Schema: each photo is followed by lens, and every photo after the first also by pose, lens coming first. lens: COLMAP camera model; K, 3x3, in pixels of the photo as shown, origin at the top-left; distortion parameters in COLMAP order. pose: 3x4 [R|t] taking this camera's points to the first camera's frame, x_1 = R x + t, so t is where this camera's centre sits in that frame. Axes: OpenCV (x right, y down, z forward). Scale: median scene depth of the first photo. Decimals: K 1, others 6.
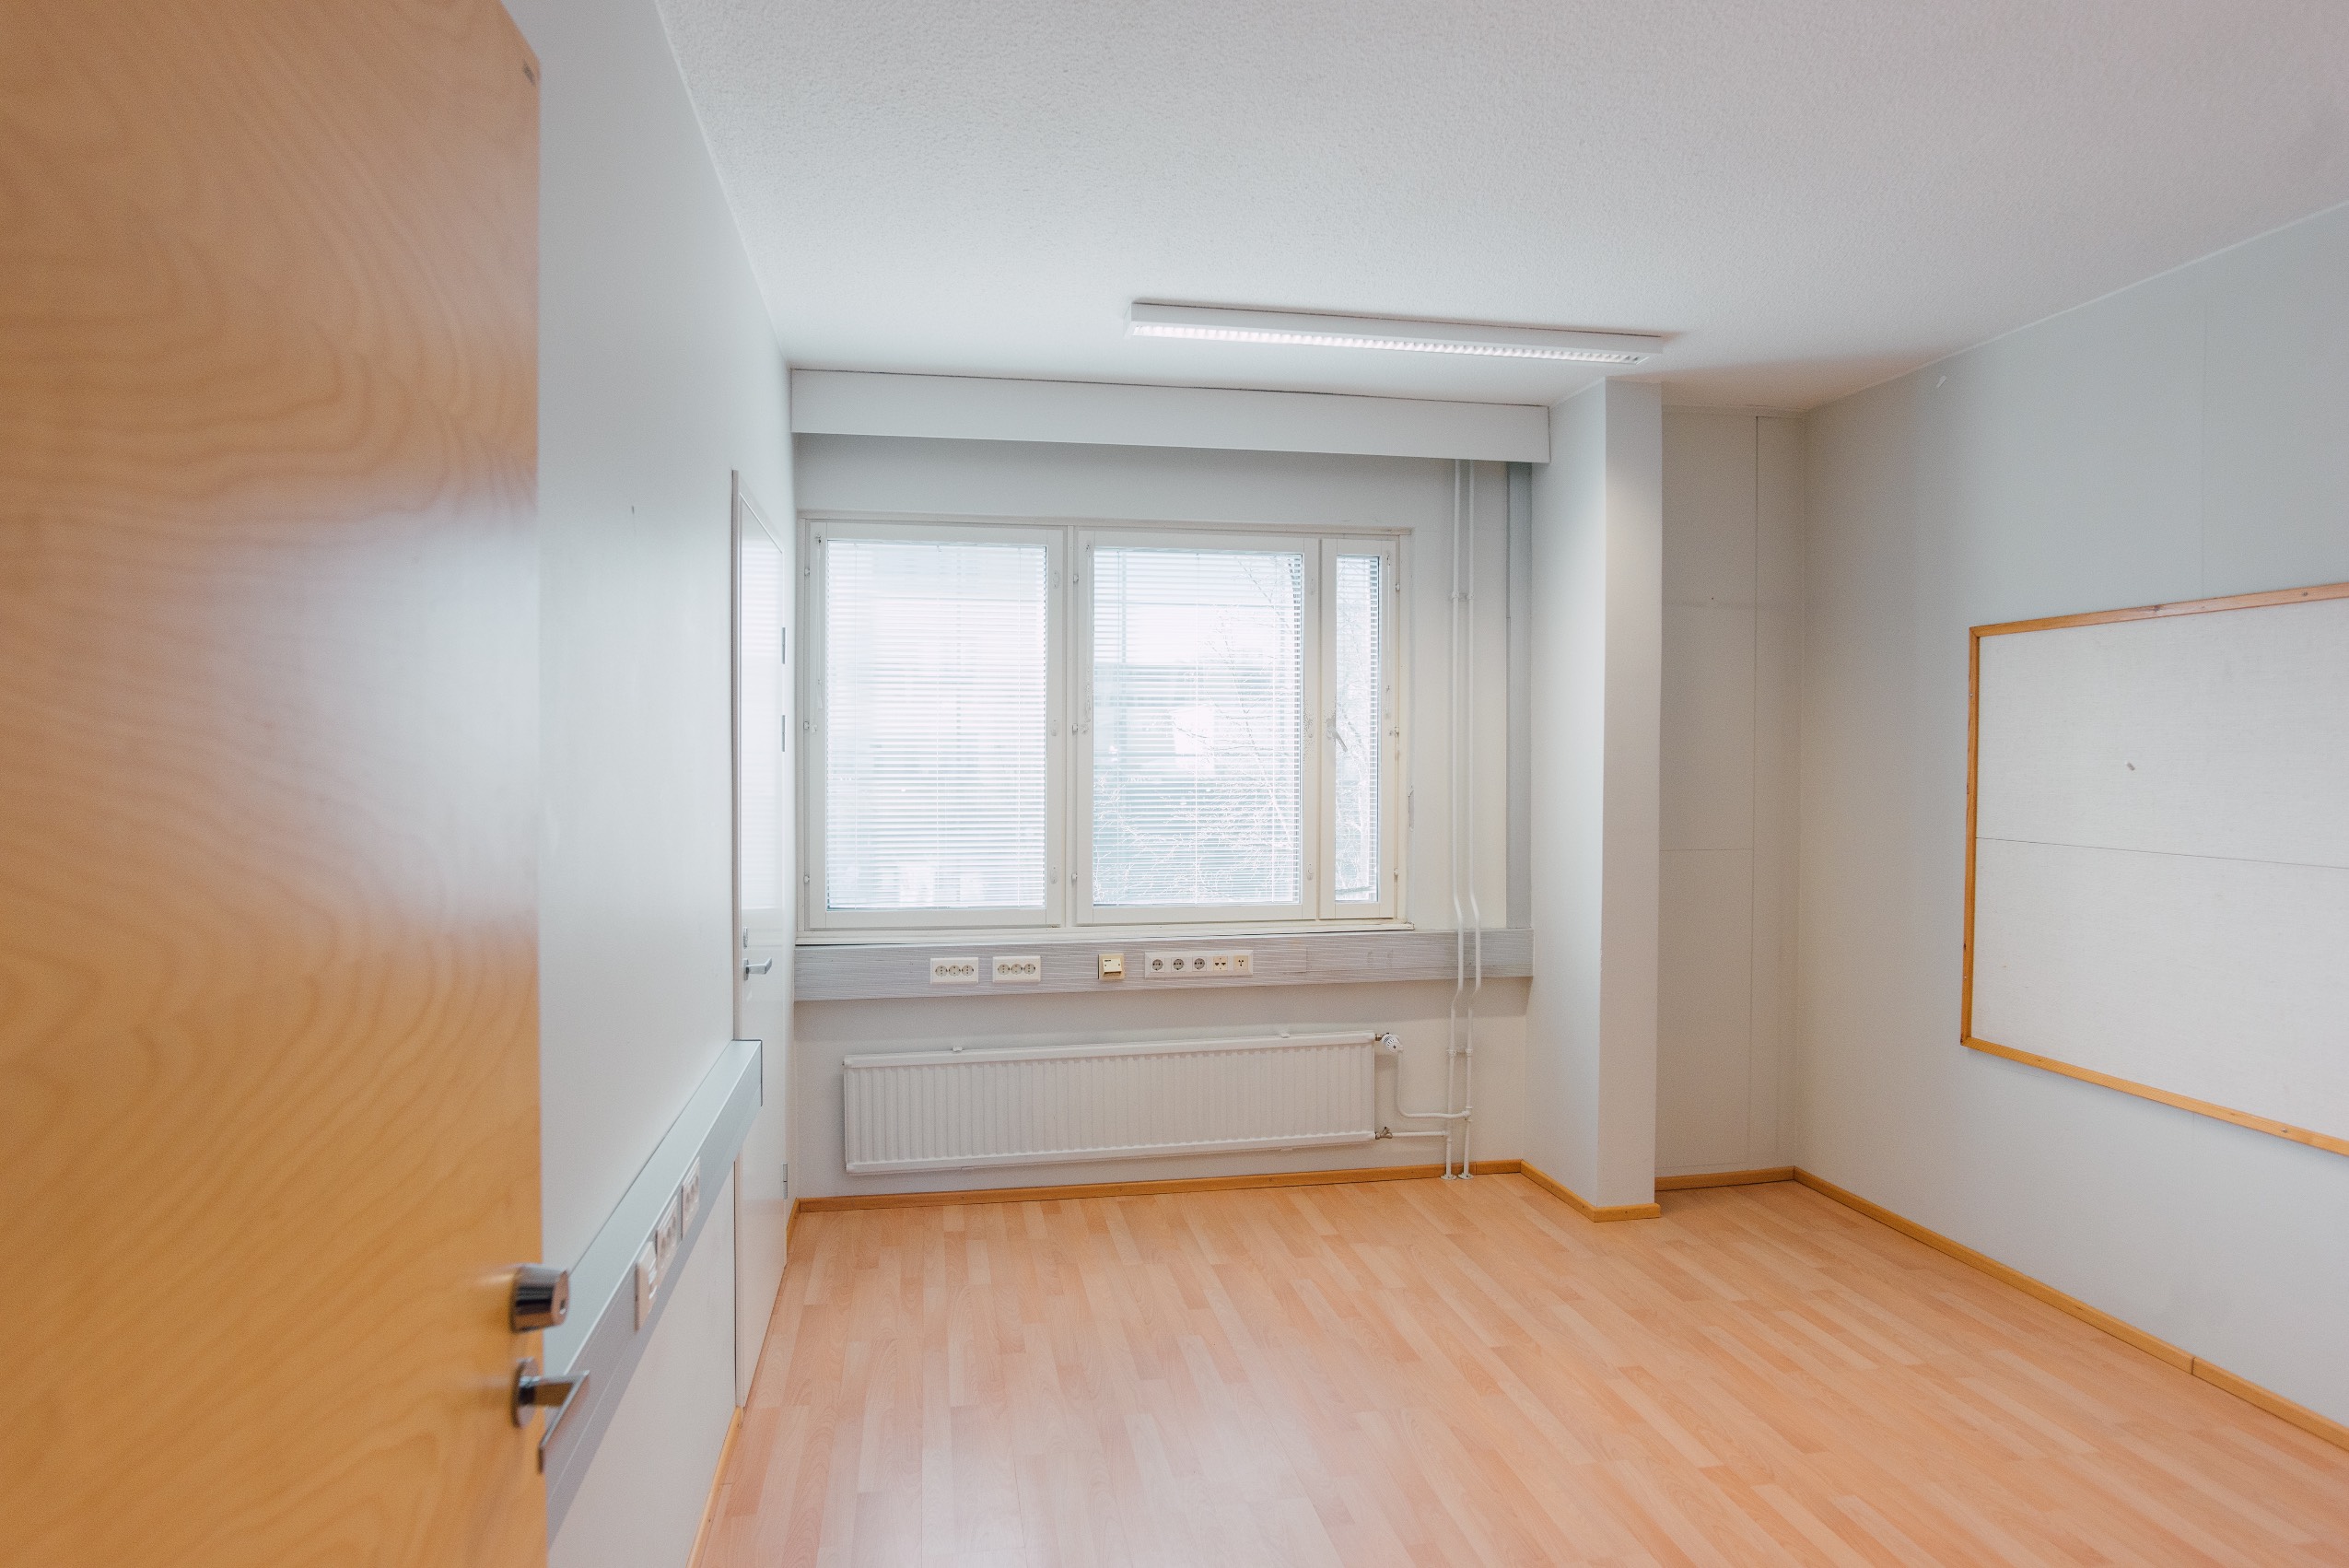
lens RADIAL K [[1416.8, 0, 1142.5], [0, 1416.8, 778.1], [0, 0, 1]] dist [-0.004256, -0.001754]
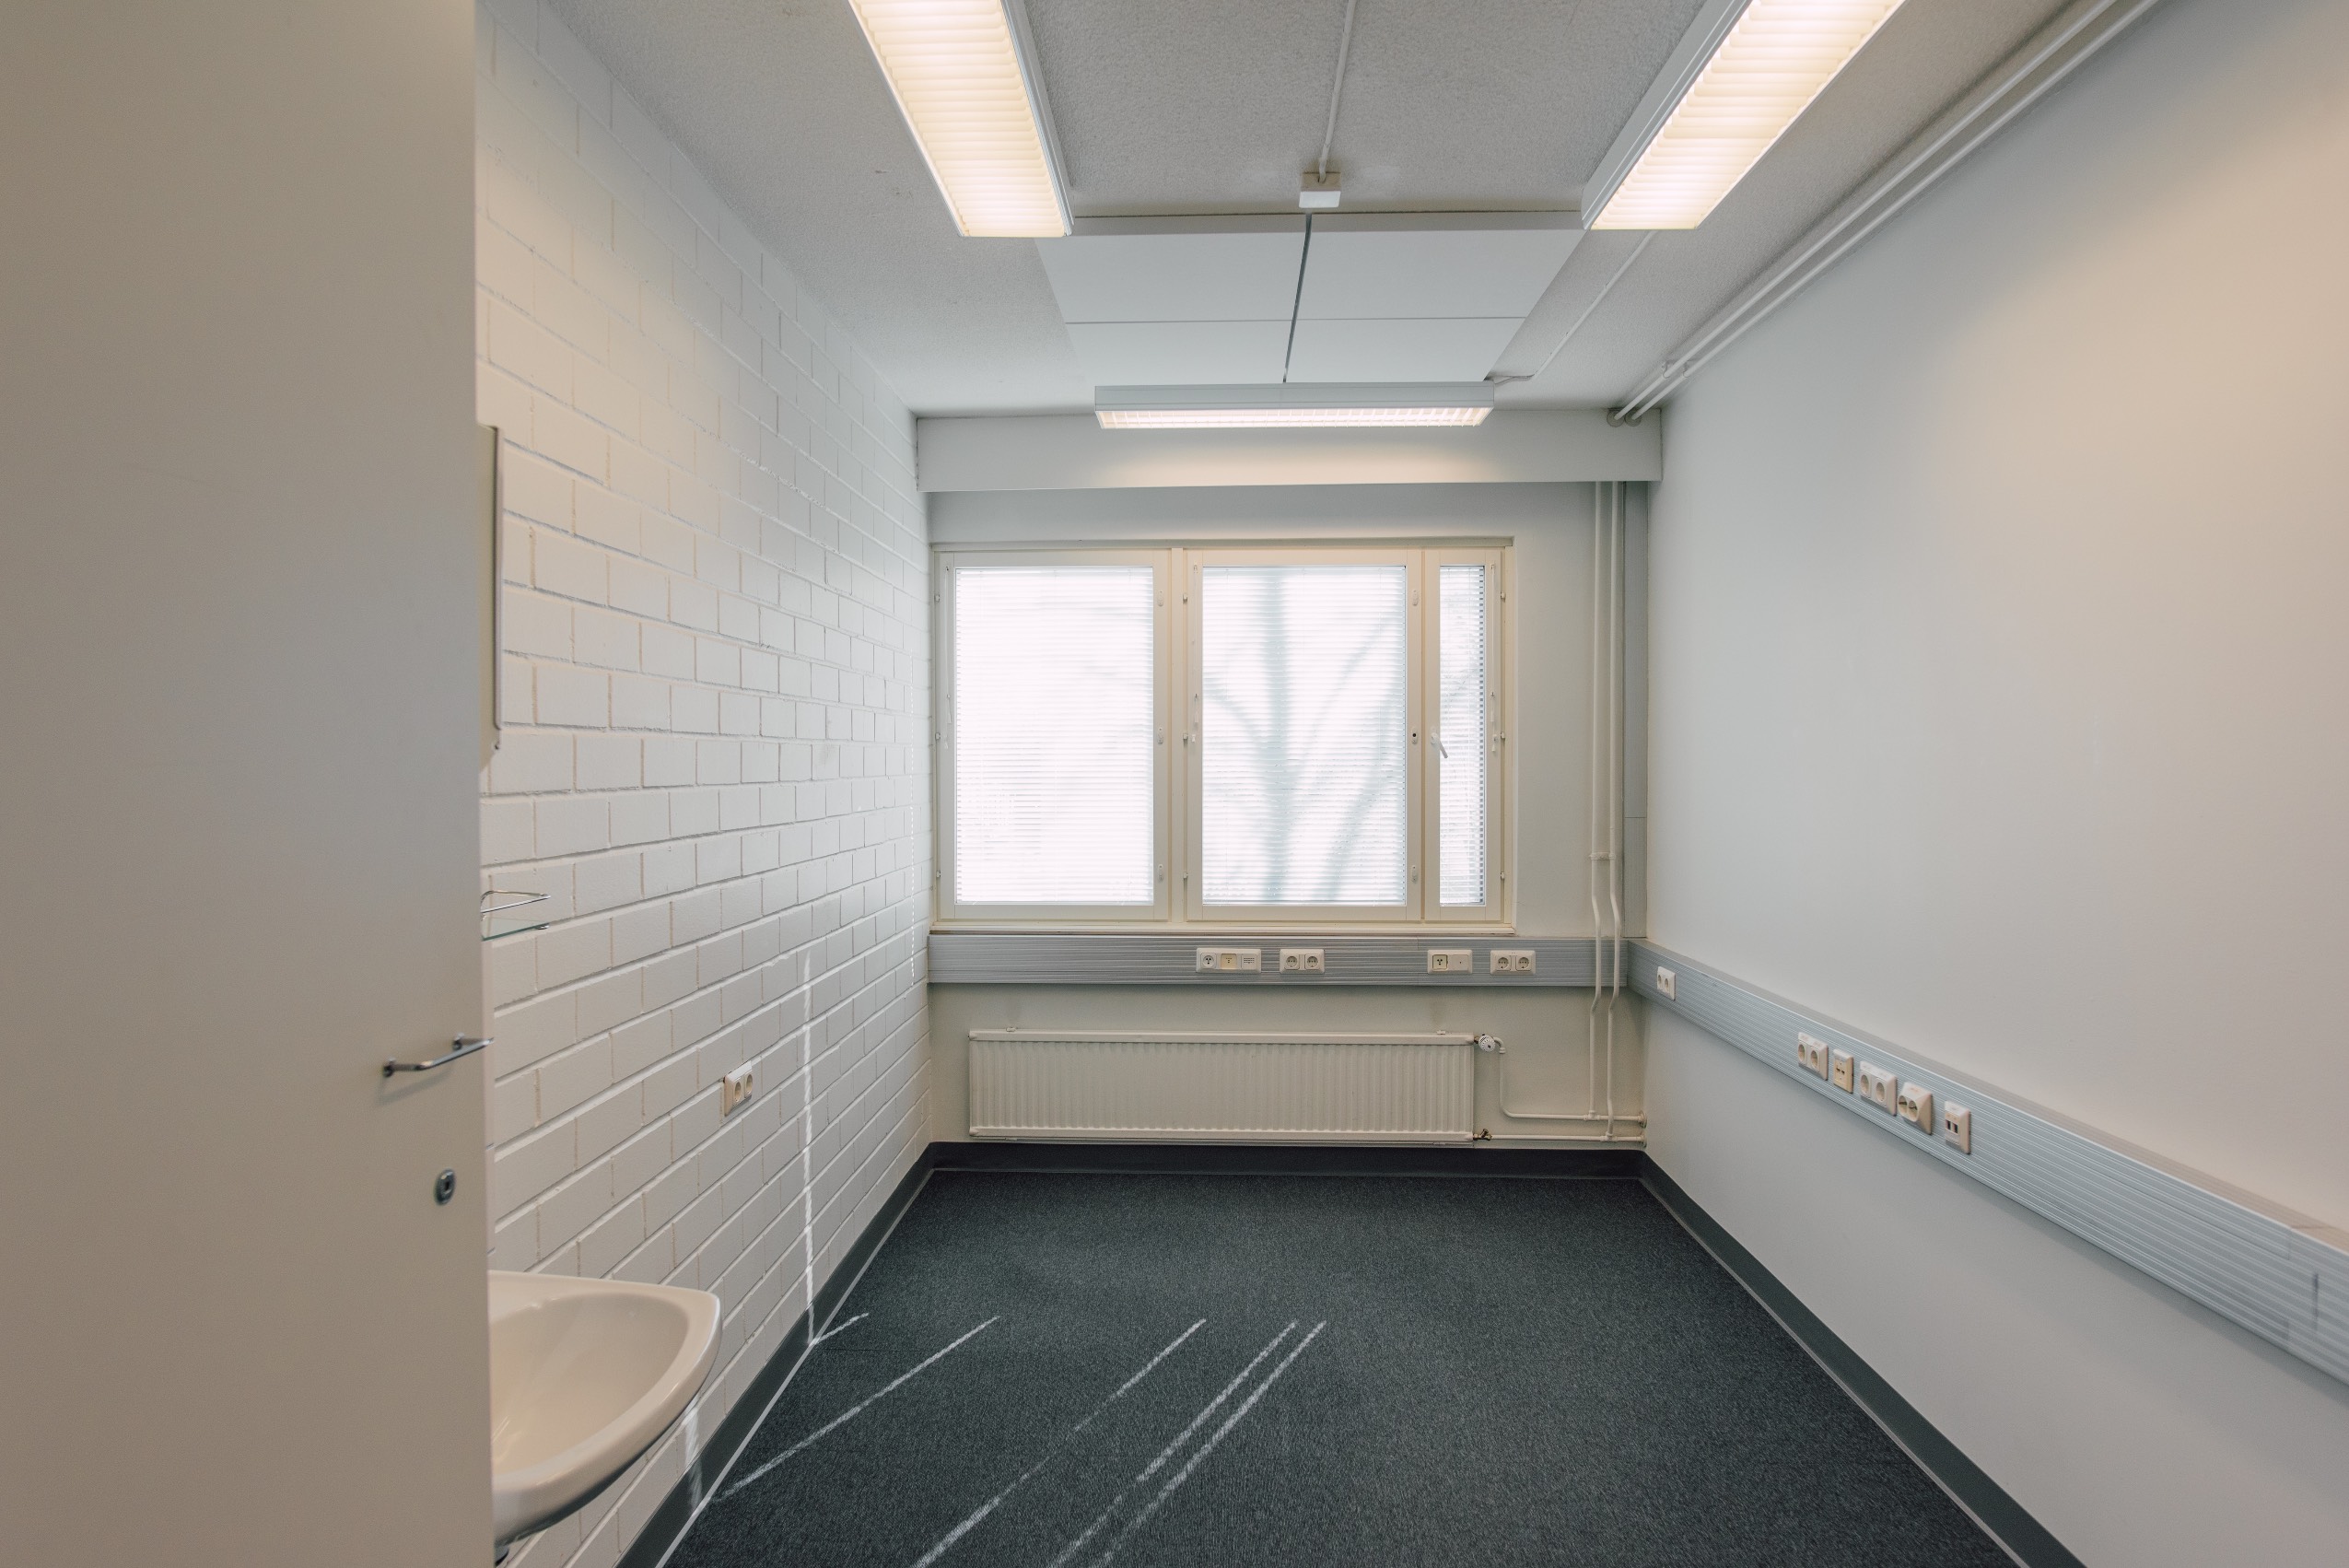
lens RADIAL K [[1308.7, 0, 1165.8], [0, 1308.7, 803.4], [0, 0, 1]] dist [0.000298, -0.000057]
pose [[0.969620, 0.008549, -0.244465, 0.181186], [-0.005027, 0.999874, 0.015026, 0.000337], [0.244563, -0.013341, 0.969542, 0.036407]]
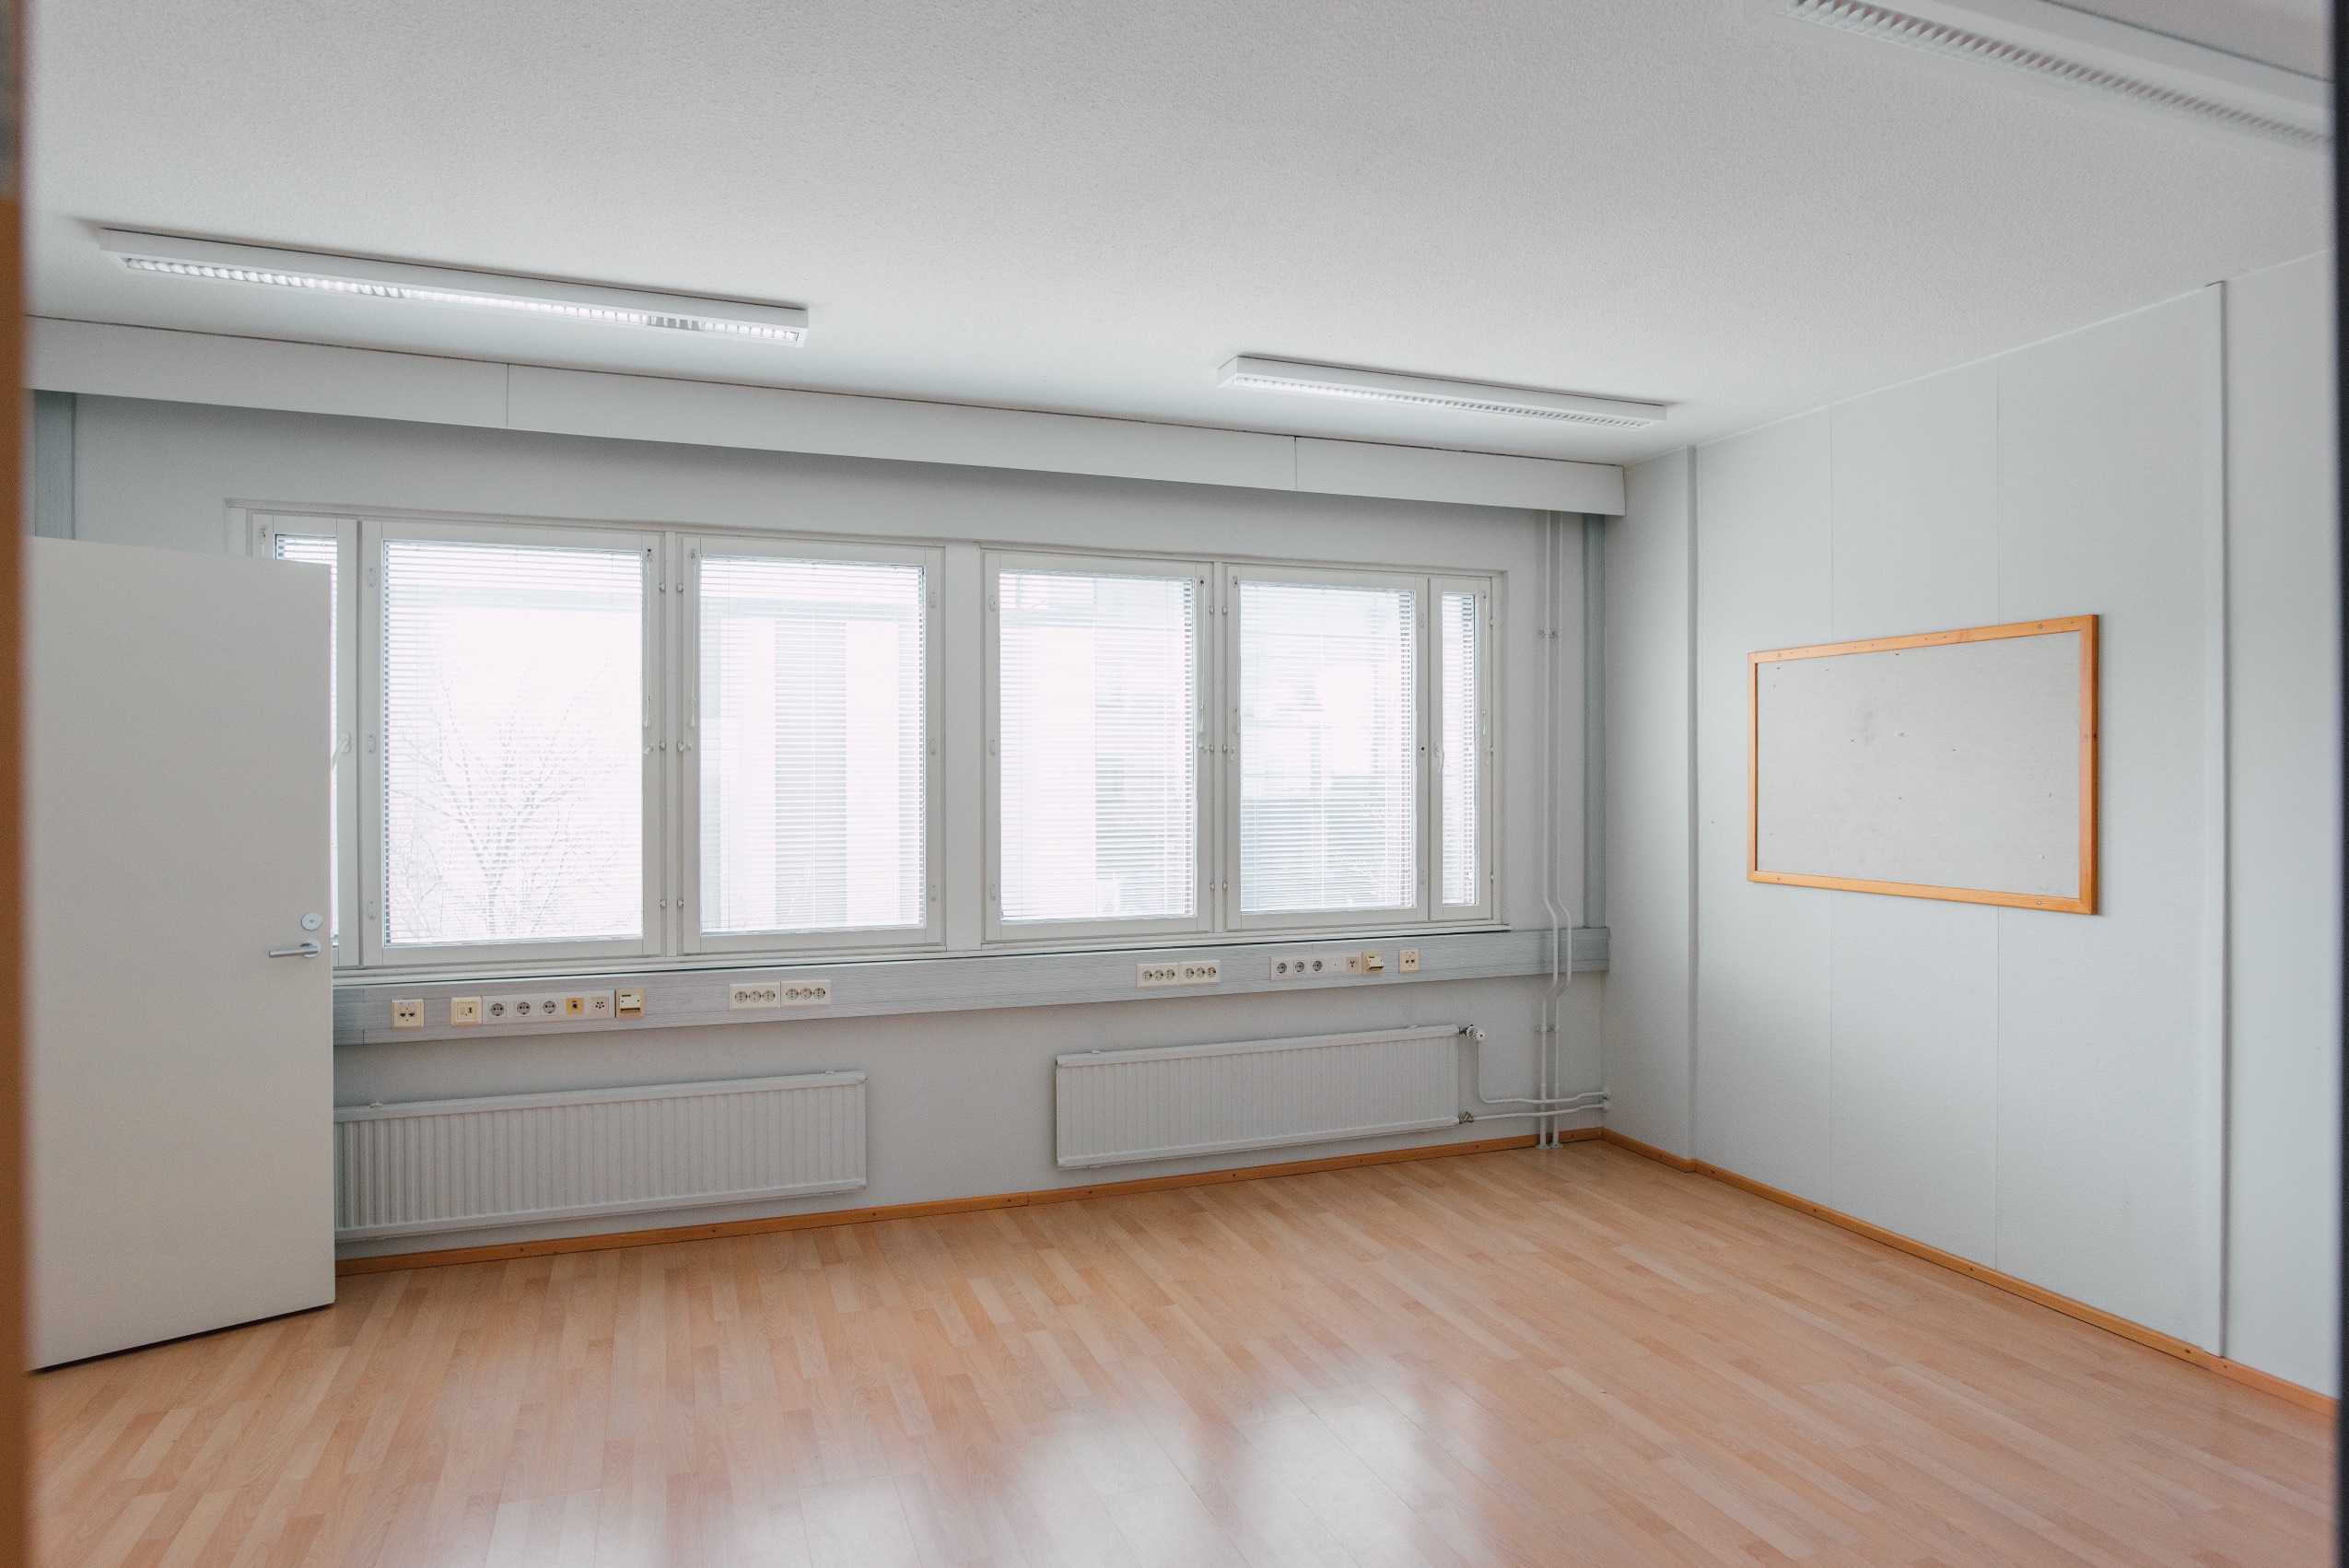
lens RADIAL K [[1416.8, 0, 1142.5], [0, 1416.8, 778.1], [0, 0, 1]] dist [-0.004256, -0.001754]
pose [[0.985879, -0.001989, 0.167447, -0.282086], [0.004266, 0.999903, -0.013240, 0.001183], [-0.167405, 0.013768, 0.985792, -0.051849]]
